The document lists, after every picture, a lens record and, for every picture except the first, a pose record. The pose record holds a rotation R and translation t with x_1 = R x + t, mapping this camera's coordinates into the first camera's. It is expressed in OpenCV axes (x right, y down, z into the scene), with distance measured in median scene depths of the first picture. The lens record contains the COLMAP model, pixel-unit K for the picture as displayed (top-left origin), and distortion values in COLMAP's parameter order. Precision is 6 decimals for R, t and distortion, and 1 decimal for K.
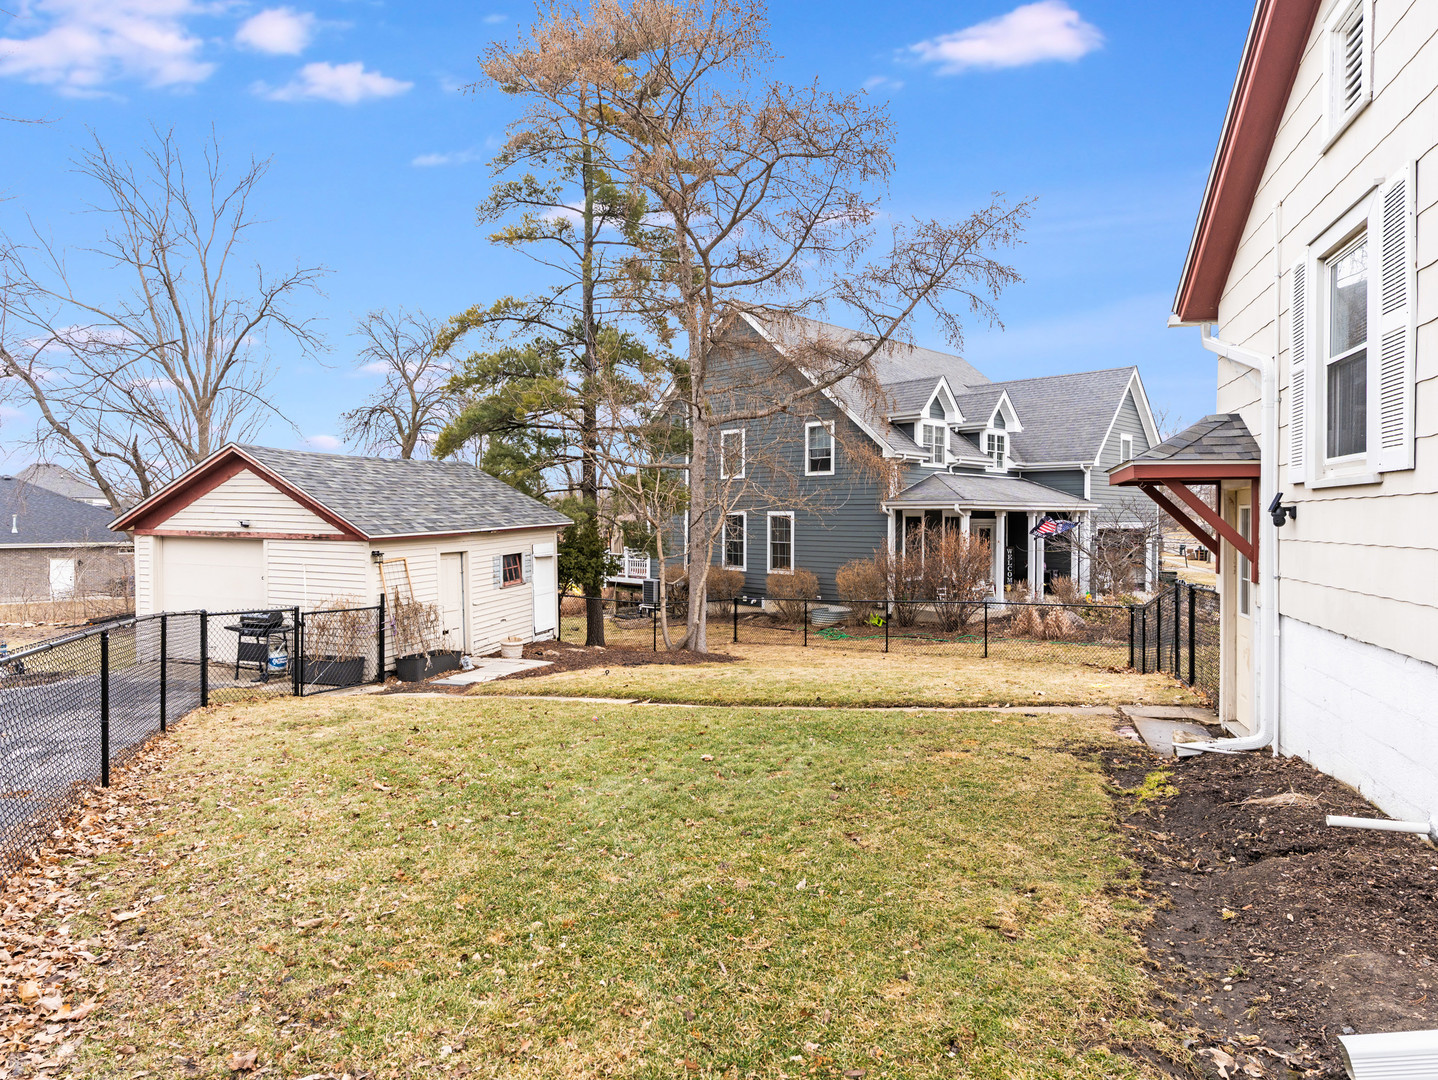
lens RADIAL K [[801.2, 0, 718.9], [0, 801.2, 541.3], [0, 0, 1]] dist [0.003359, -0.001636]
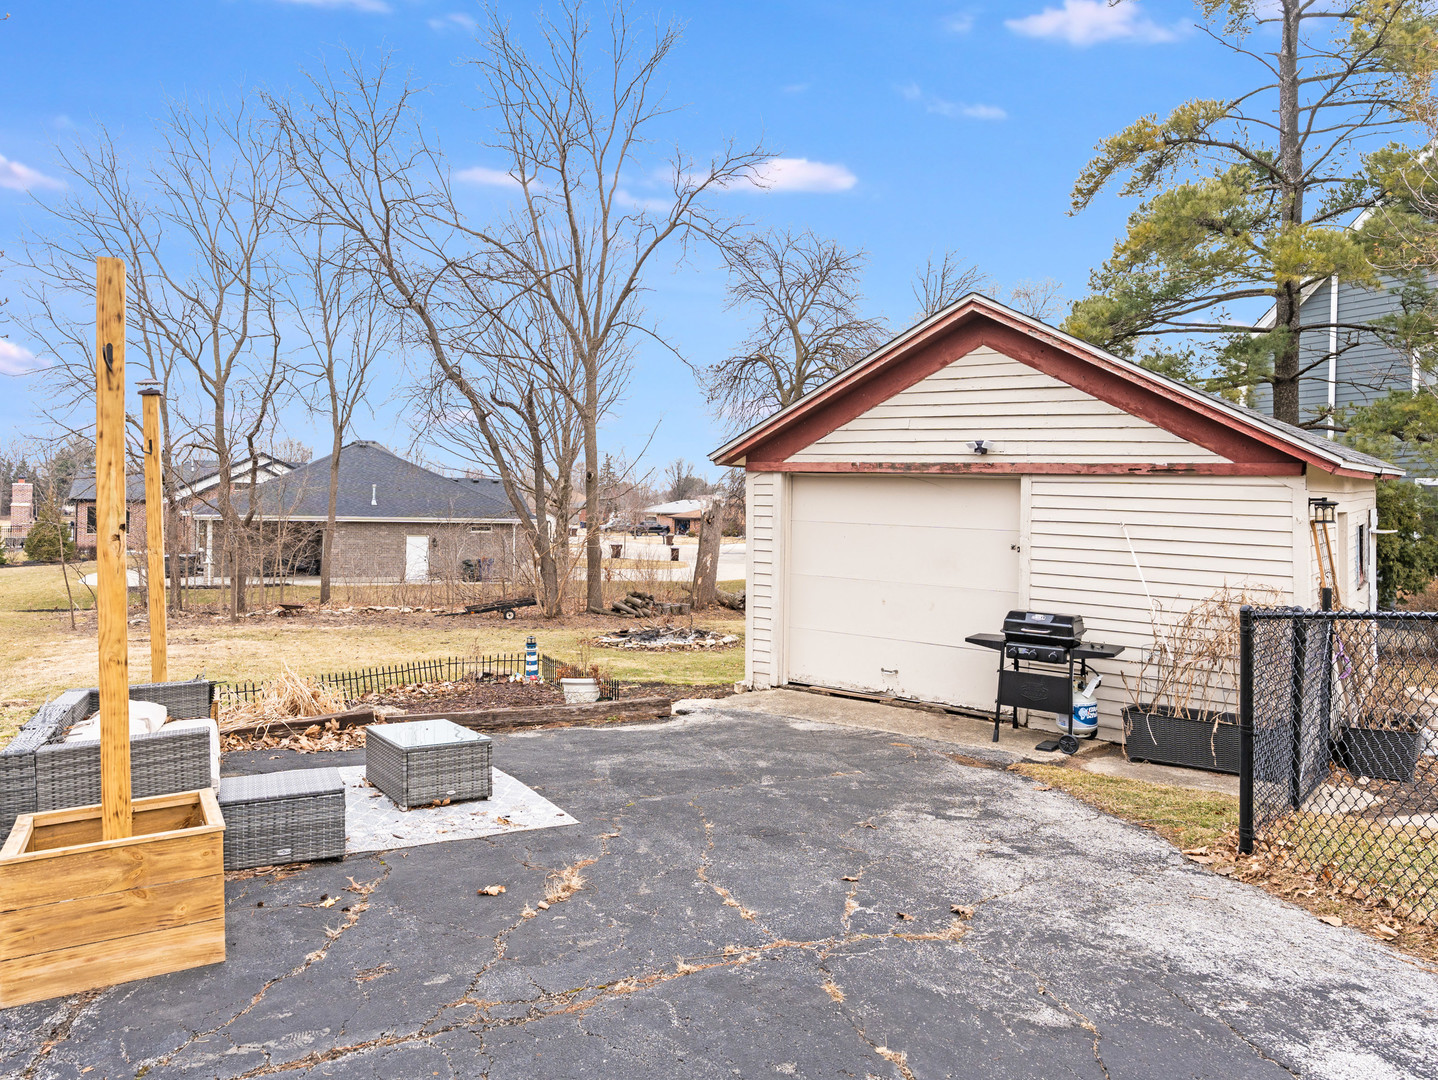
lens RADIAL K [[918.0, 0, 719.6], [0, 918.0, 535.3], [0, 0, 1]] dist [-0.010780, 0.000214]
pose [[0.958302, 0.025008, -0.284662, -0.289032], [-0.027376, 0.999616, -0.004344, 0.022044], [0.284444, 0.011956, 0.958618, 0.180201]]
